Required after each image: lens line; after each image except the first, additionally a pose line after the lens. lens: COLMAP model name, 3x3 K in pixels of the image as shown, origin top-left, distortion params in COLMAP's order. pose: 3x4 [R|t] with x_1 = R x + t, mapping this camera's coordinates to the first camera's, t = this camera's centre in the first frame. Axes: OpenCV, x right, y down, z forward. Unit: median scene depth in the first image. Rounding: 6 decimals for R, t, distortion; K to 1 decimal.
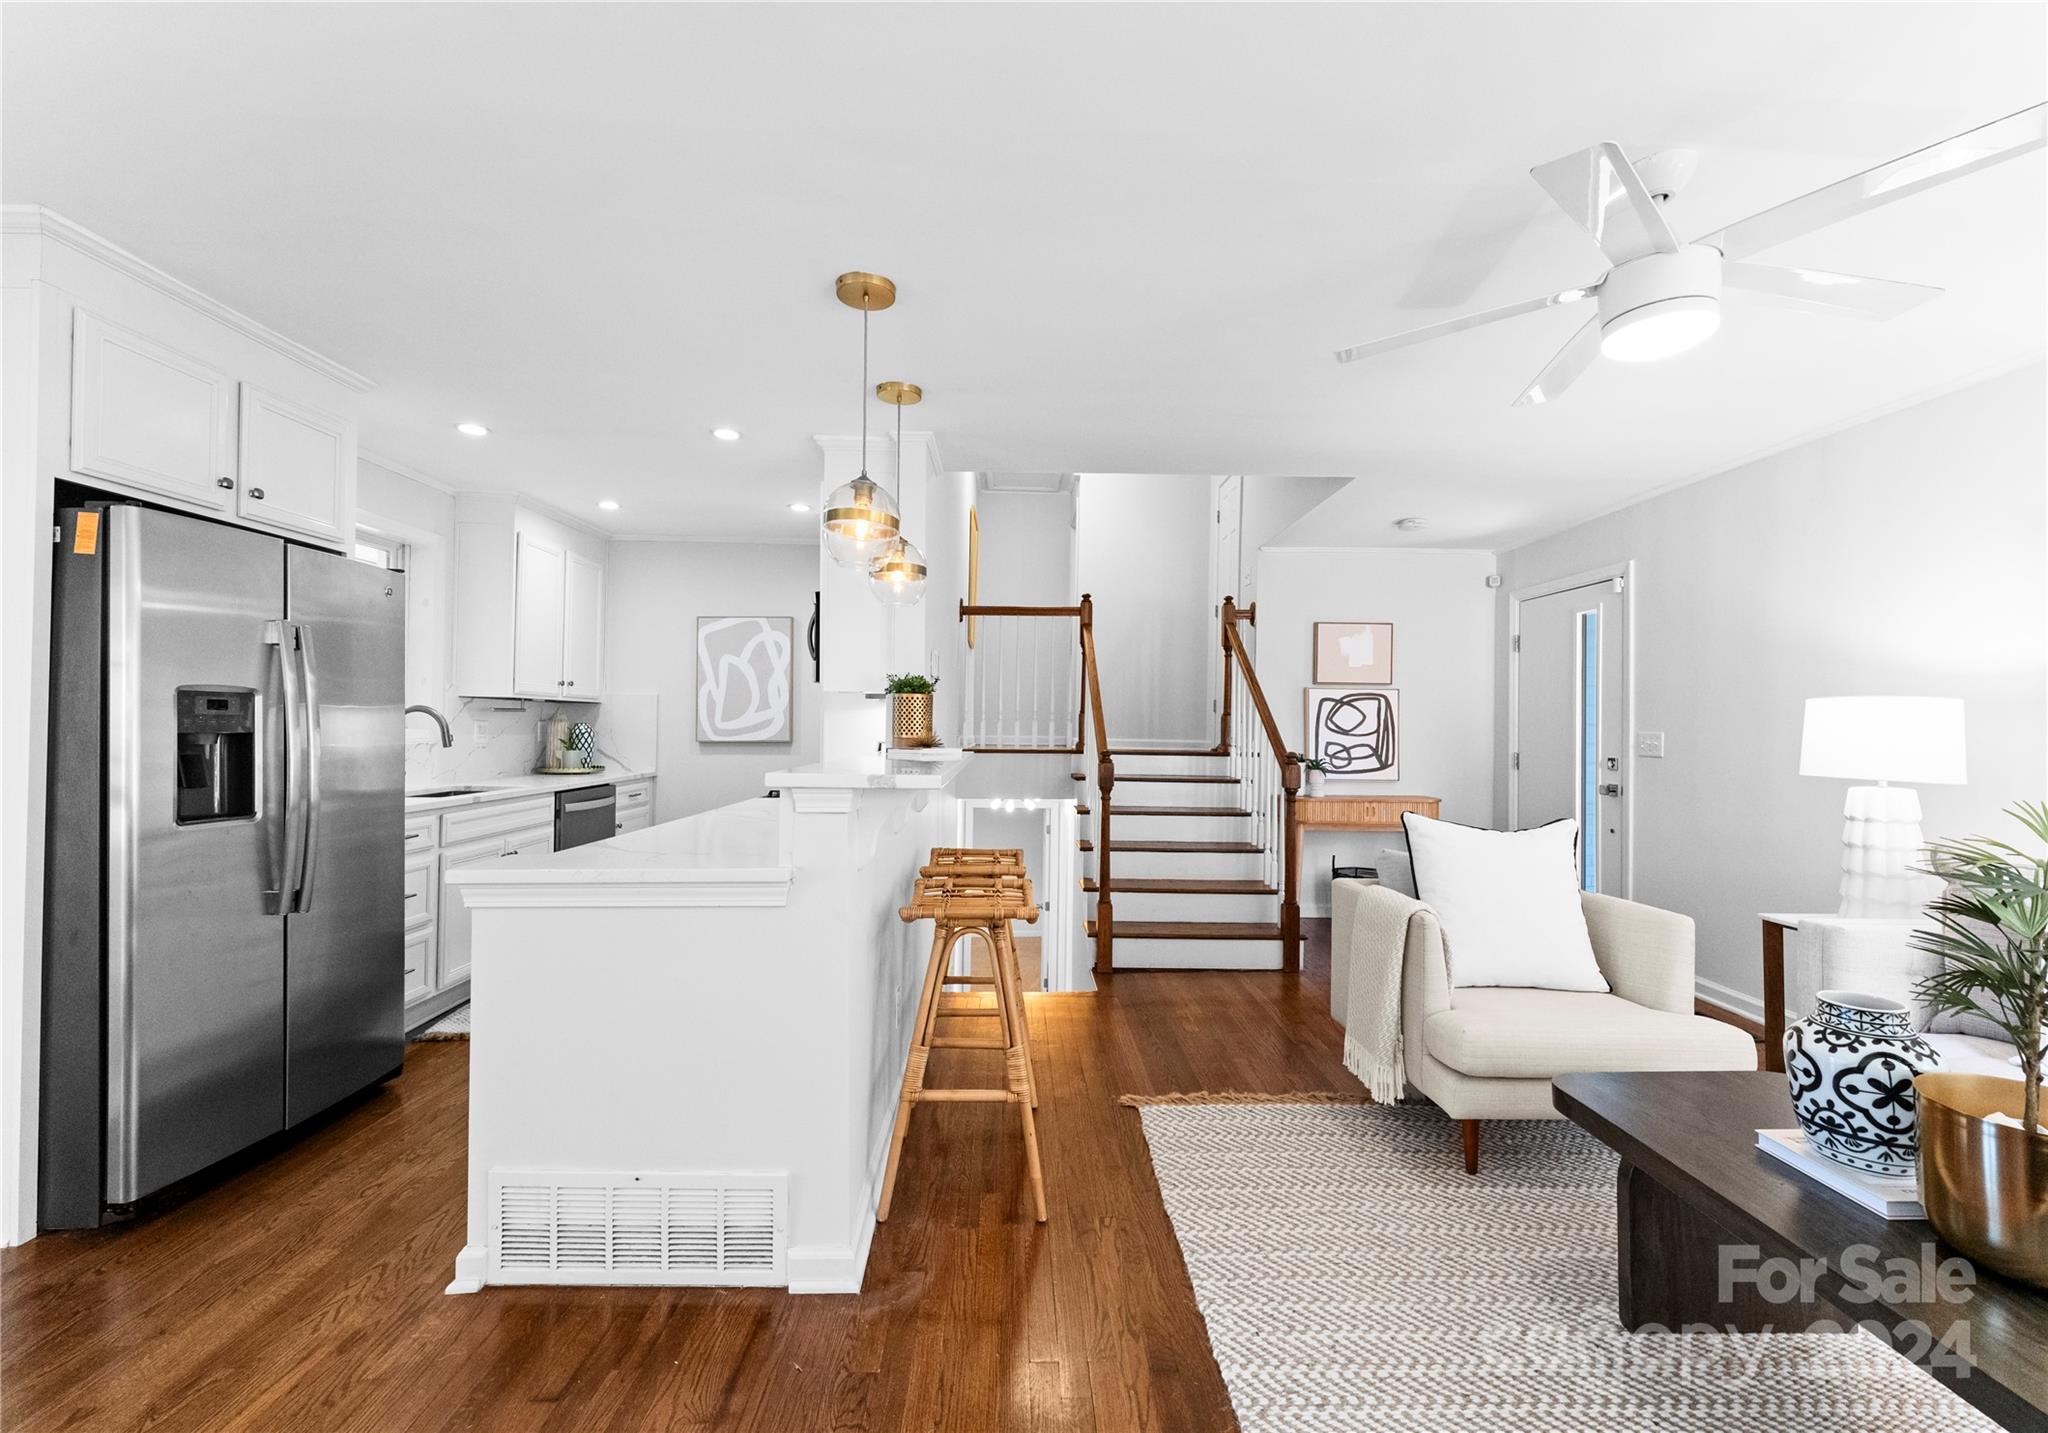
lens RADIAL K [[861.8, 0, 1023.3], [0, 861.8, 713.6], [0, 0, 1]] dist [-0.000604, 0.000679]
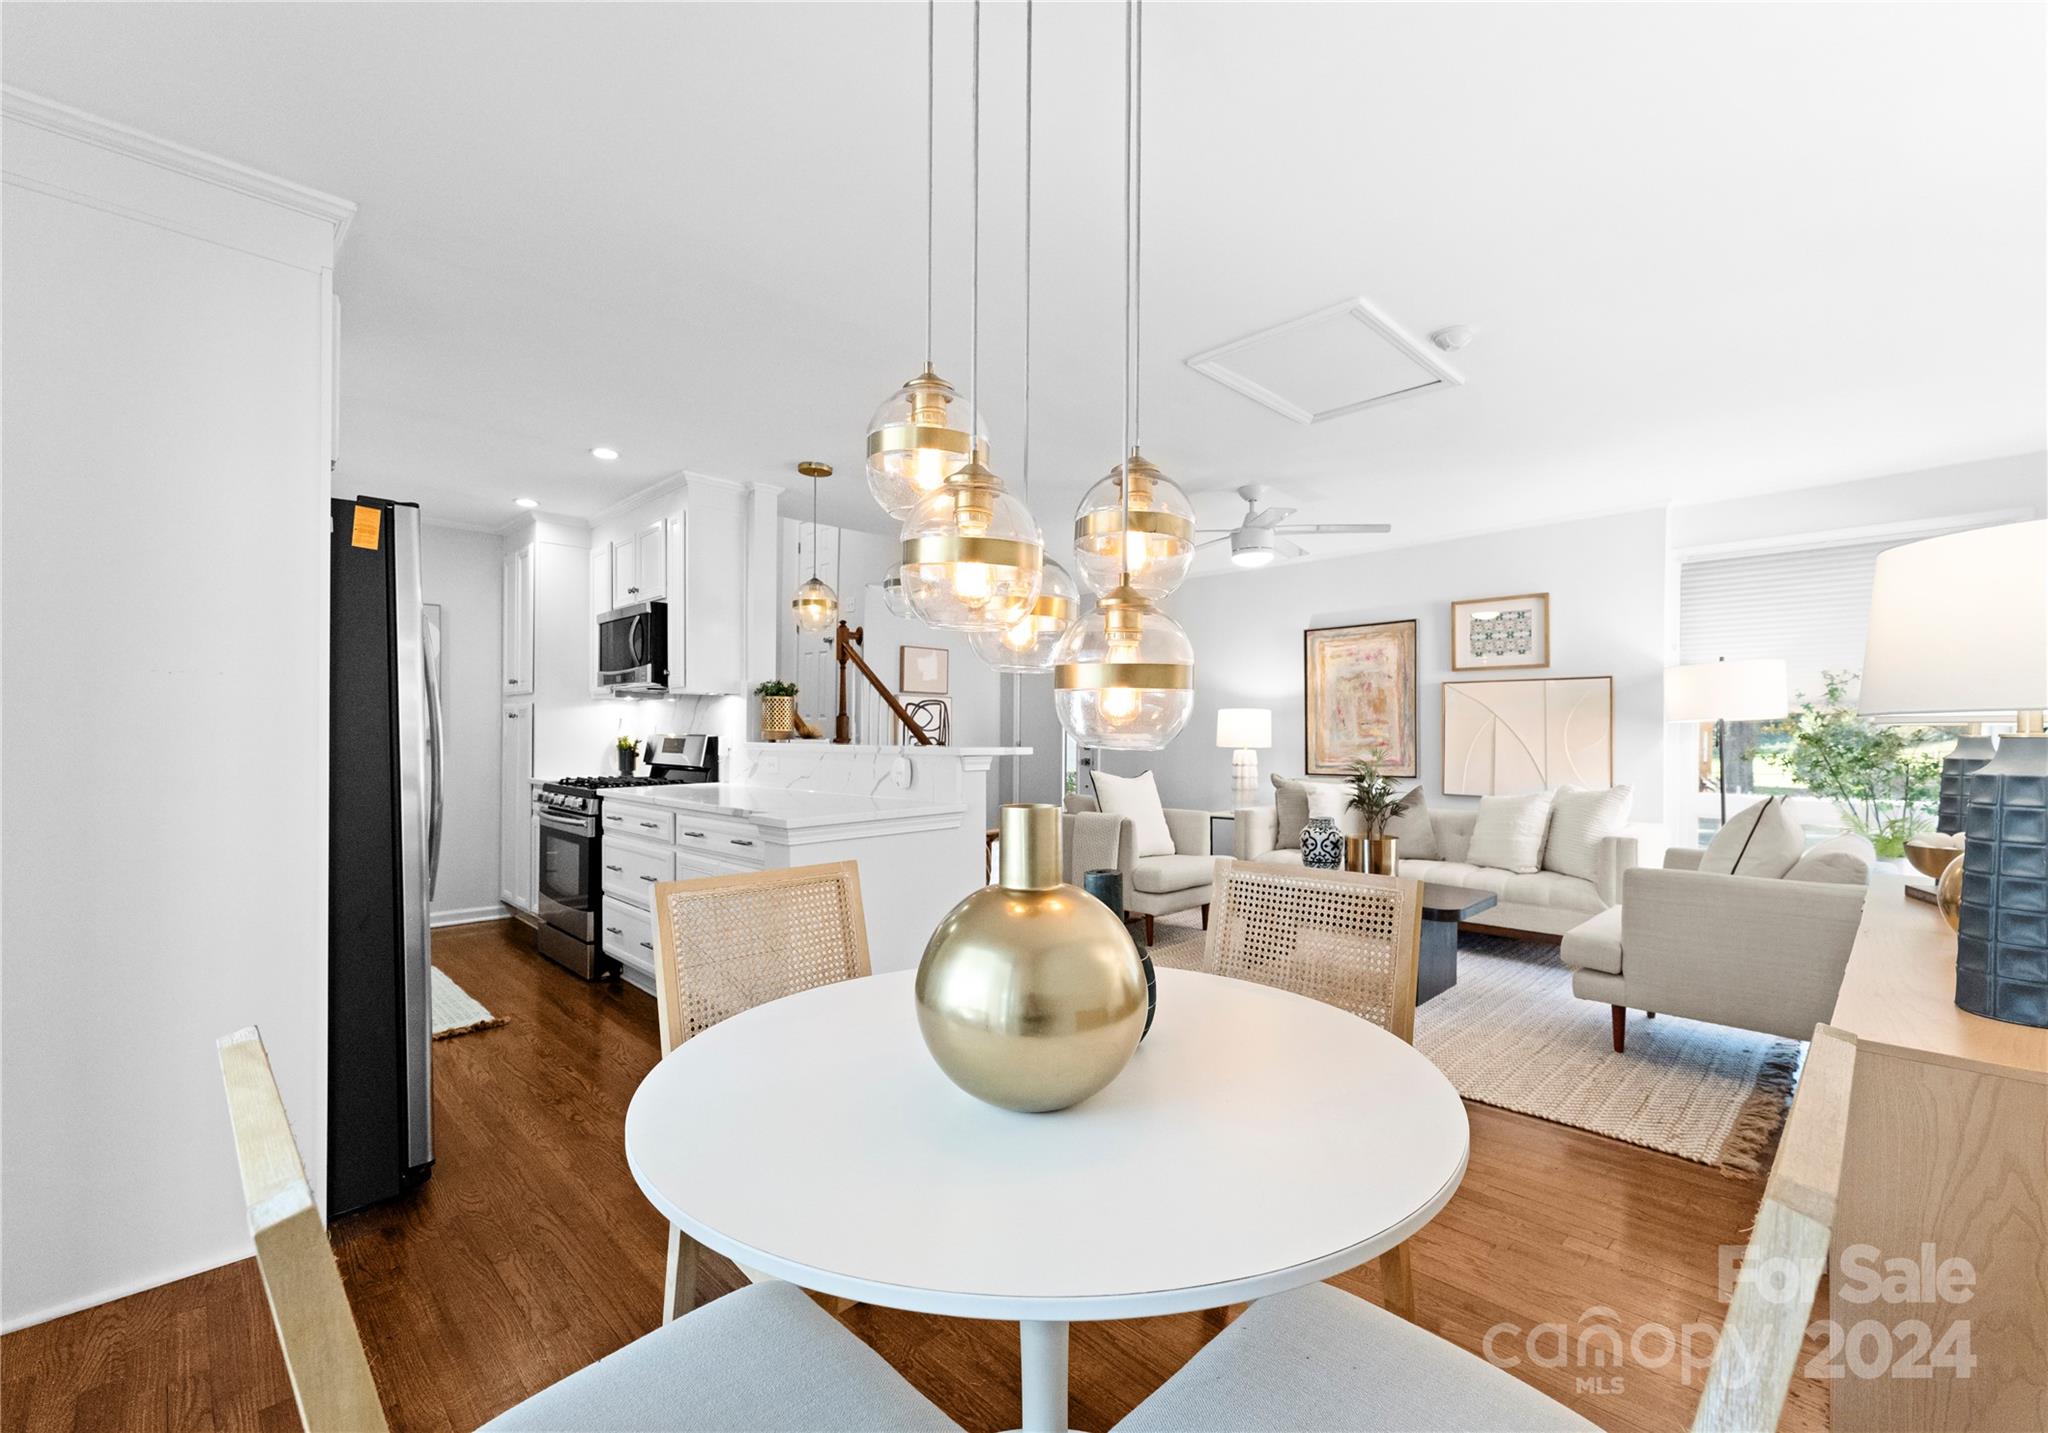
lens RADIAL K [[878.2, 0, 1018.7], [0, 878.2, 732.6], [0, 0, 1]] dist [-0.001905, -0.000337]
pose [[0.724423, -0.006467, 0.689325, -0.808255], [-0.007249, 0.999829, 0.016998, 0.006062], [-0.689317, -0.017311, 0.724253, -0.184751]]
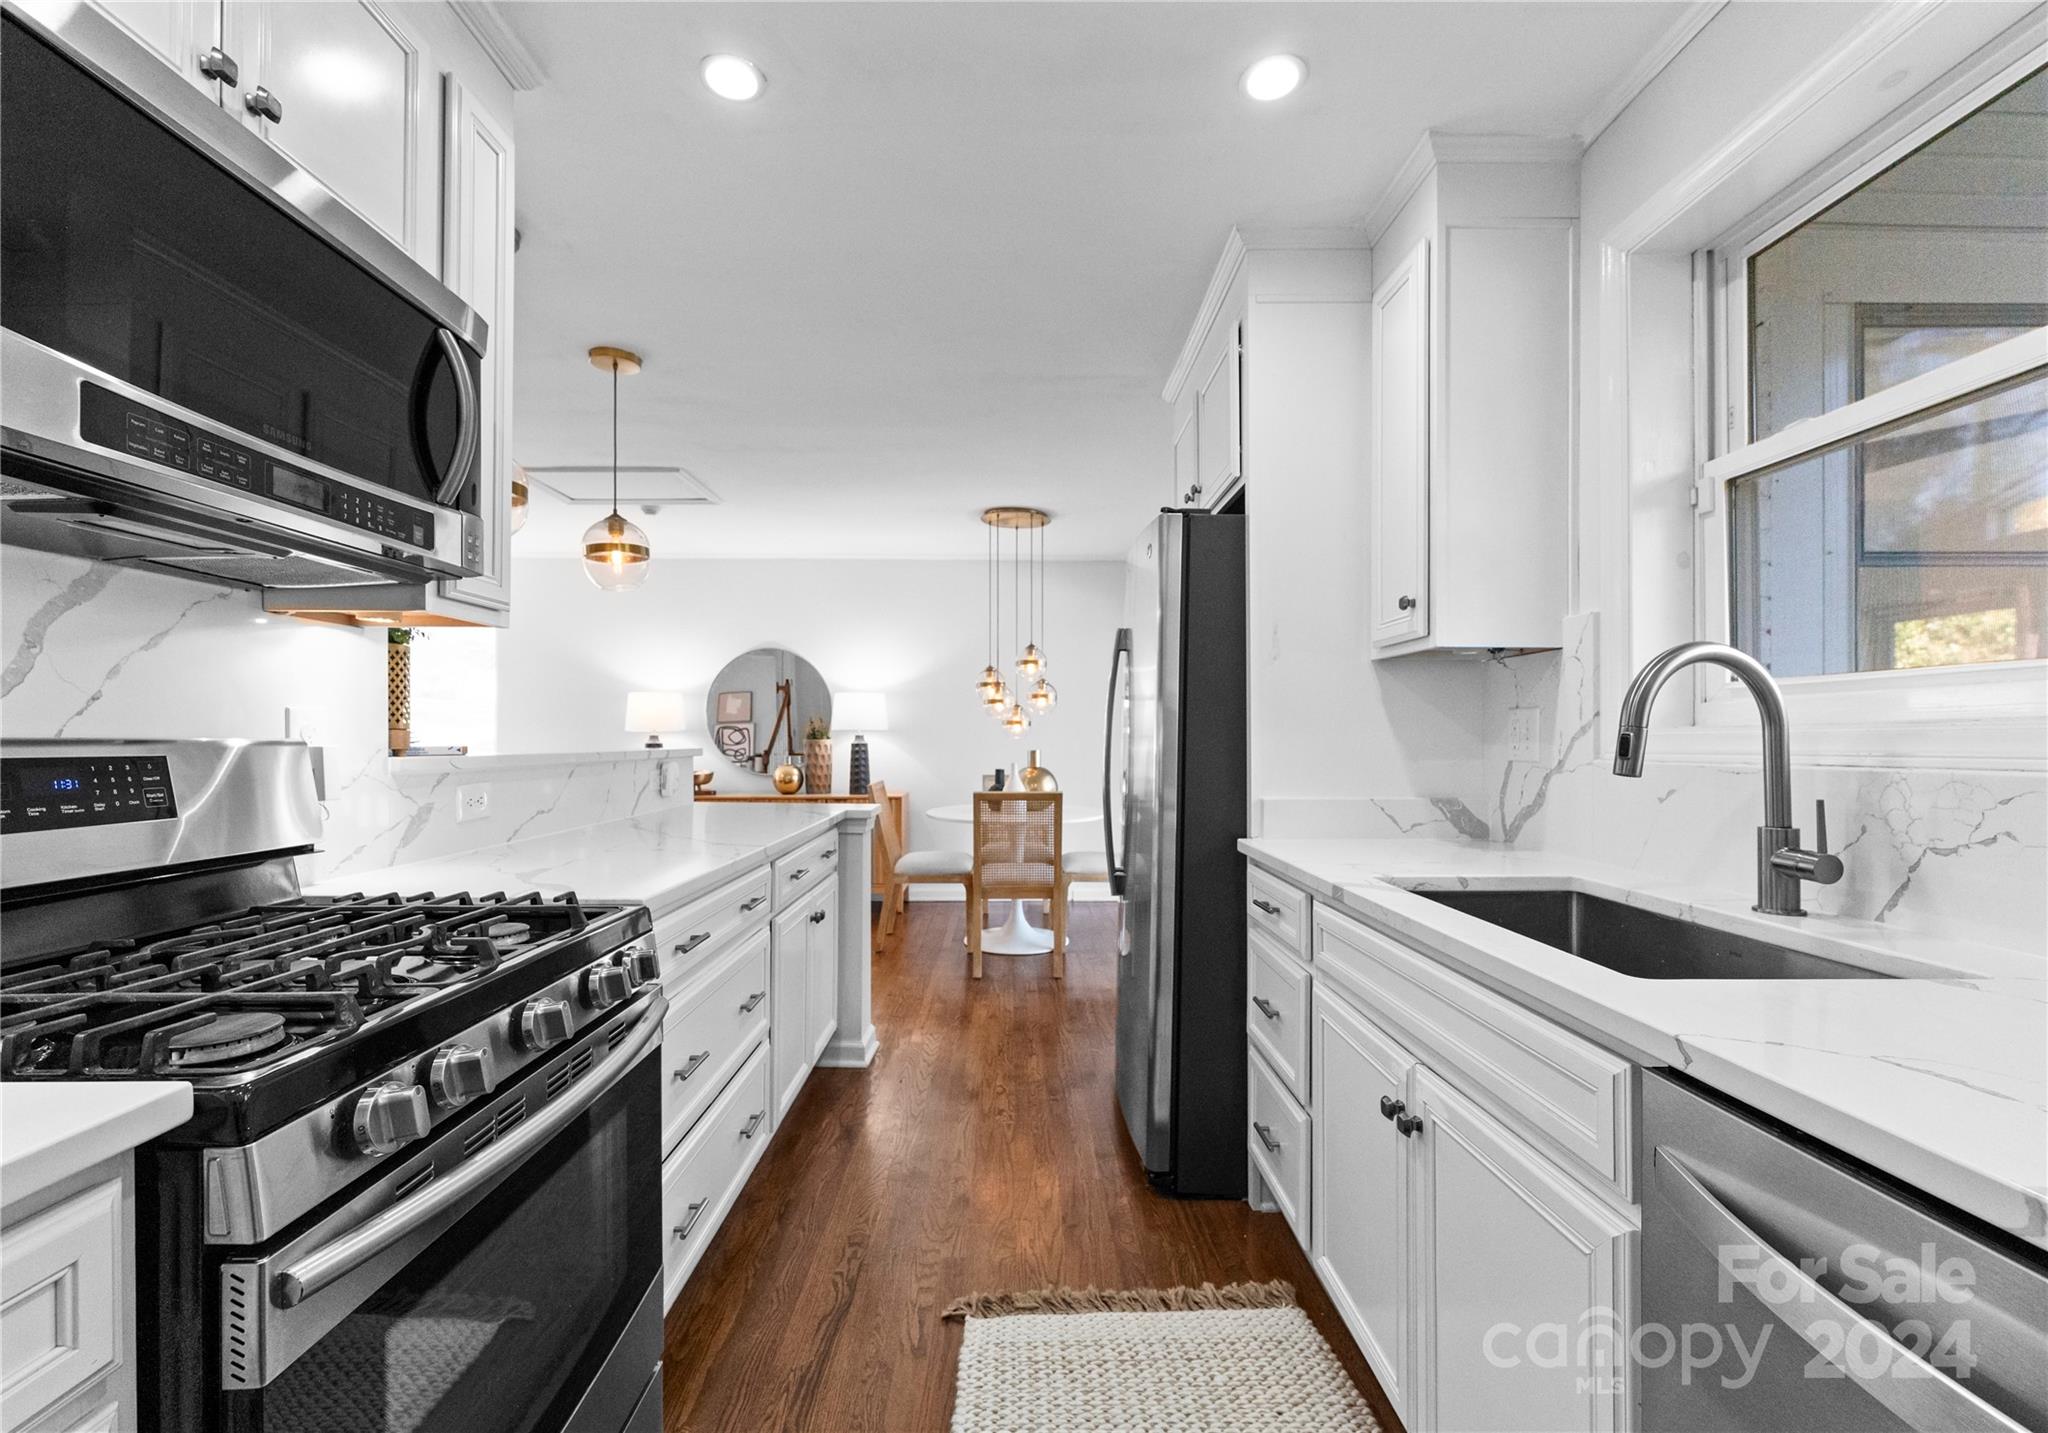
lens RADIAL K [[878.2, 0, 1018.7], [0, 878.2, 732.6], [0, 0, 1]] dist [-0.001905, -0.000337]
pose [[-0.999910, -0.009598, 0.009382, -0.558527], [-0.009784, 0.999752, -0.020001, 0.040128], [-0.009188, -0.020091, -0.999756, 1.636262]]
